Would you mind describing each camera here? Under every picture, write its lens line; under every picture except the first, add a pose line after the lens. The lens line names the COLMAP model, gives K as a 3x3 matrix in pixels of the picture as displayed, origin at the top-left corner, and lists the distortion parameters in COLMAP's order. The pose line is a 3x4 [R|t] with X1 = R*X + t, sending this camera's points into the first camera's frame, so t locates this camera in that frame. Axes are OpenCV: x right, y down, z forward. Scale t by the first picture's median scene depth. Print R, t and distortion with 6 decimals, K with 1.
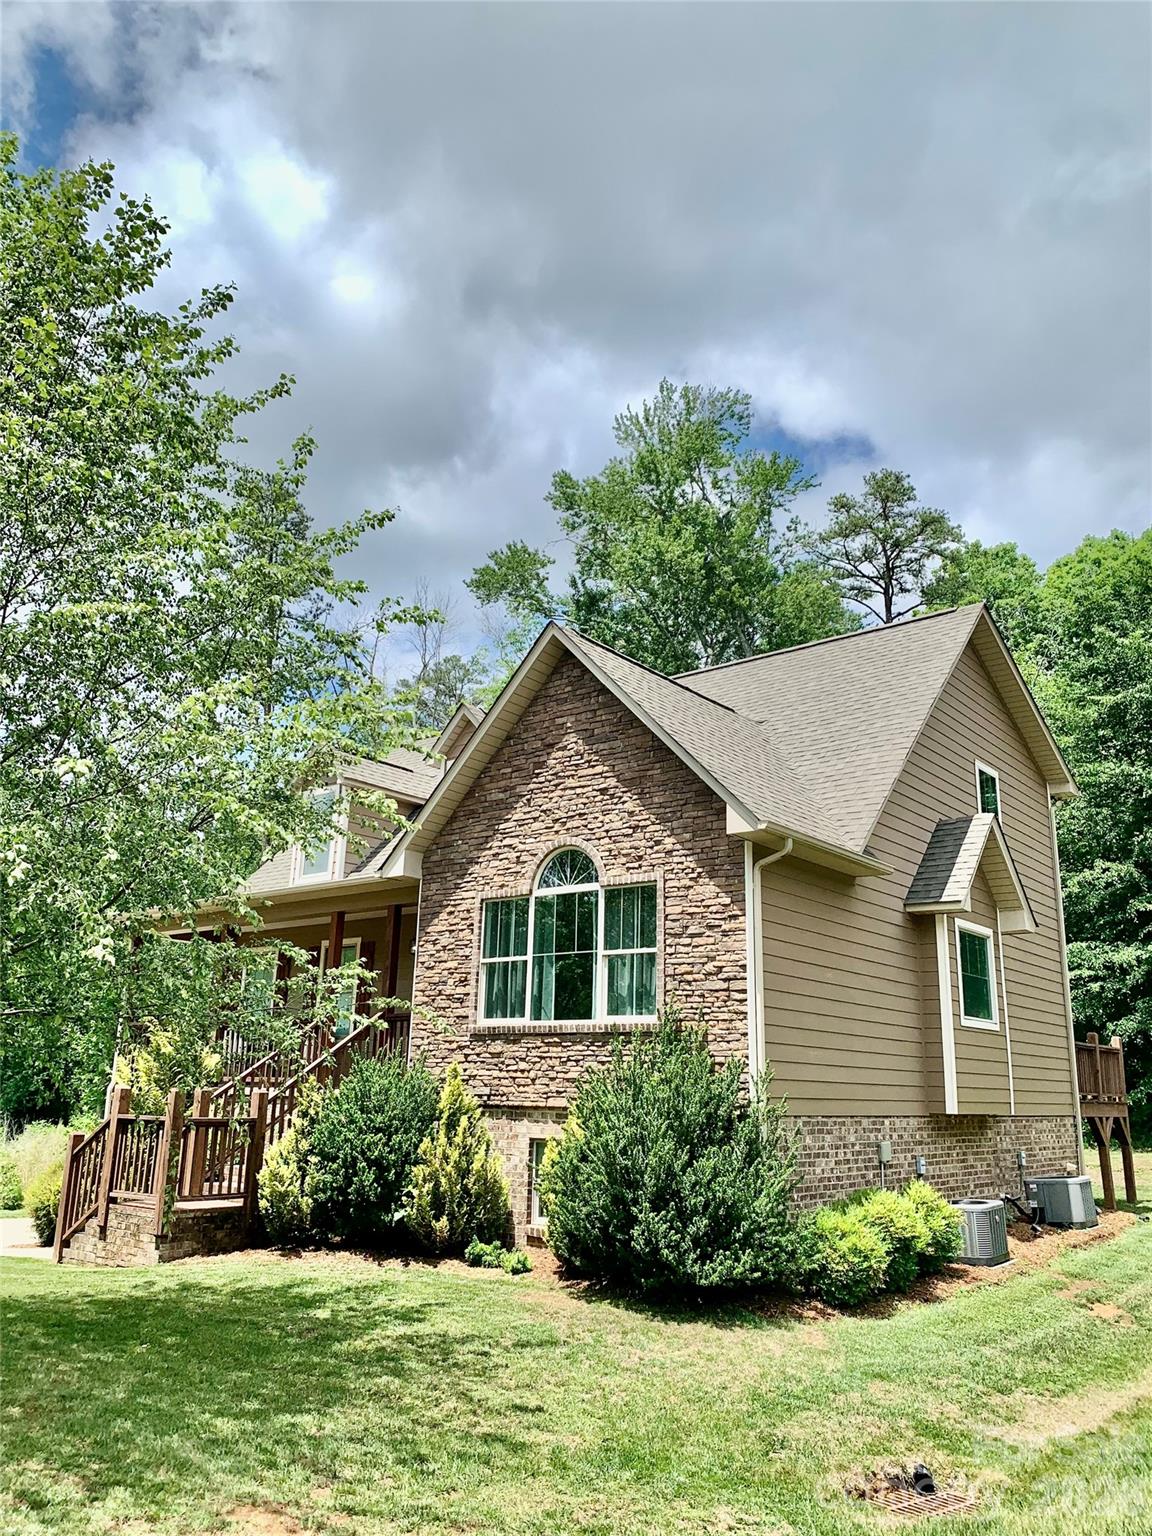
lens RADIAL K [[1245.7, 0, 576.0], [0, 1245.7, 768.0], [0, 0, 1]] dist [0.096807, -0.008018]
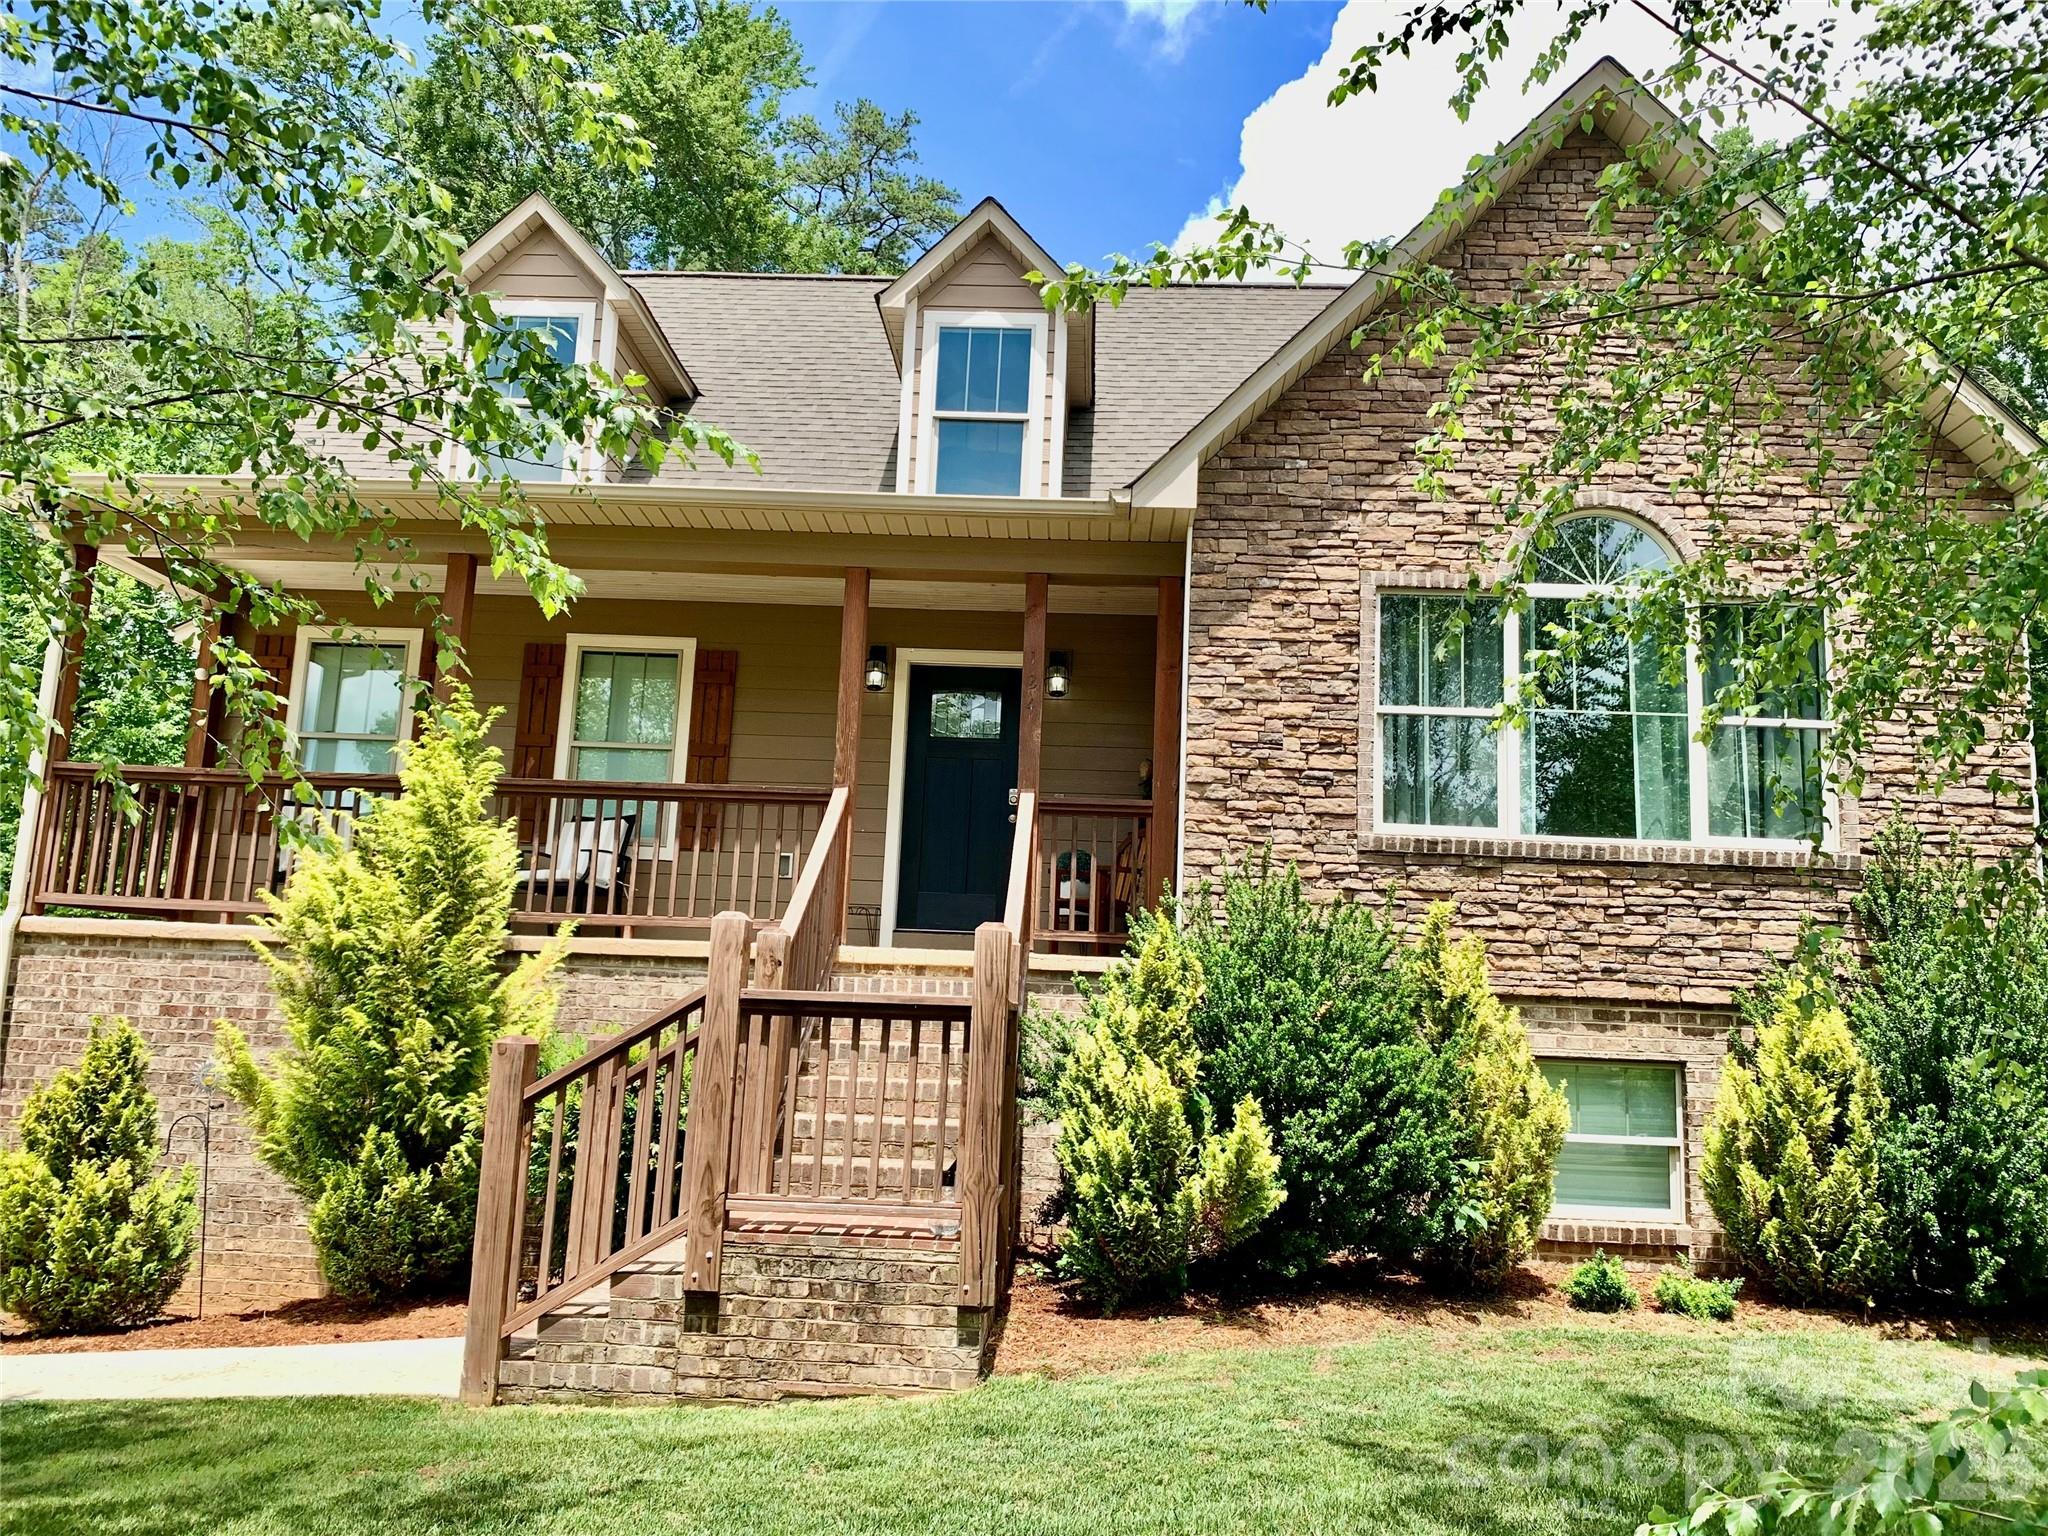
lens RADIAL K [[1660.9, 0, 1025.1], [0, 1660.9, 810.1], [0, 0, 1]] dist [0.096807, -0.008018]
pose [[0.786332, 0.104957, 0.608823, -0.592132], [-0.177435, 0.982313, 0.059824, 0.182480], [-0.591776, -0.155068, 0.791047, 0.566983]]
